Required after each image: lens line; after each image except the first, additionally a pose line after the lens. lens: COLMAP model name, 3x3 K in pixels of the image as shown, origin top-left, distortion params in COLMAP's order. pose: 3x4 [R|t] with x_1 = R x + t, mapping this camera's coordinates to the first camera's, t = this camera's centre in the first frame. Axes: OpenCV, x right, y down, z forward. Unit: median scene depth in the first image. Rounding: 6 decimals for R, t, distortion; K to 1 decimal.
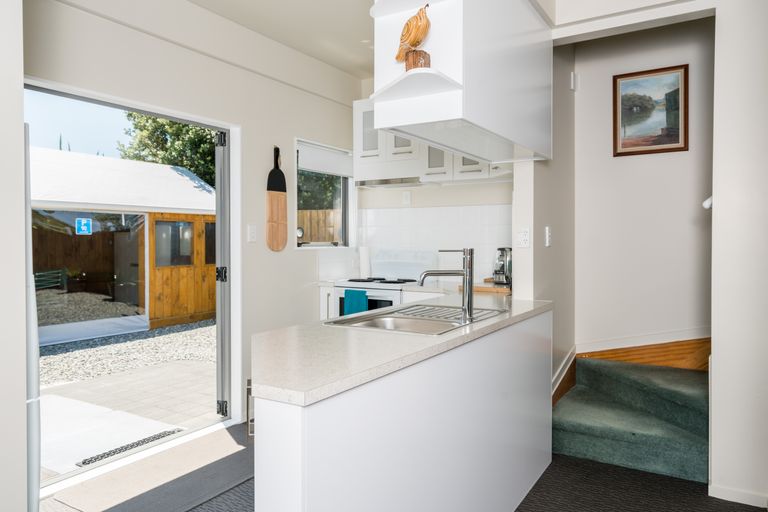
lens RADIAL K [[557.5, 0, 379.5], [0, 557.5, 253.2], [0, 0, 1]] dist [-0.006960, 0.007469]
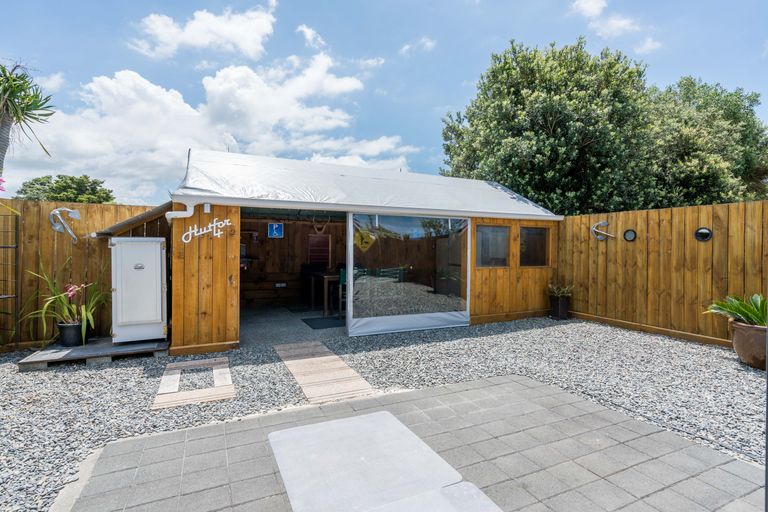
lens RADIAL K [[374.5, 0, 362.1], [0, 374.5, 255.8], [0, 0, 1]] dist [0.000328, 0.000565]
pose [[0.815200, 0.020665, -0.578811, -0.354155], [-0.023291, 0.999725, 0.002889, 0.011645], [0.578711, 0.011126, 0.815457, 0.610705]]
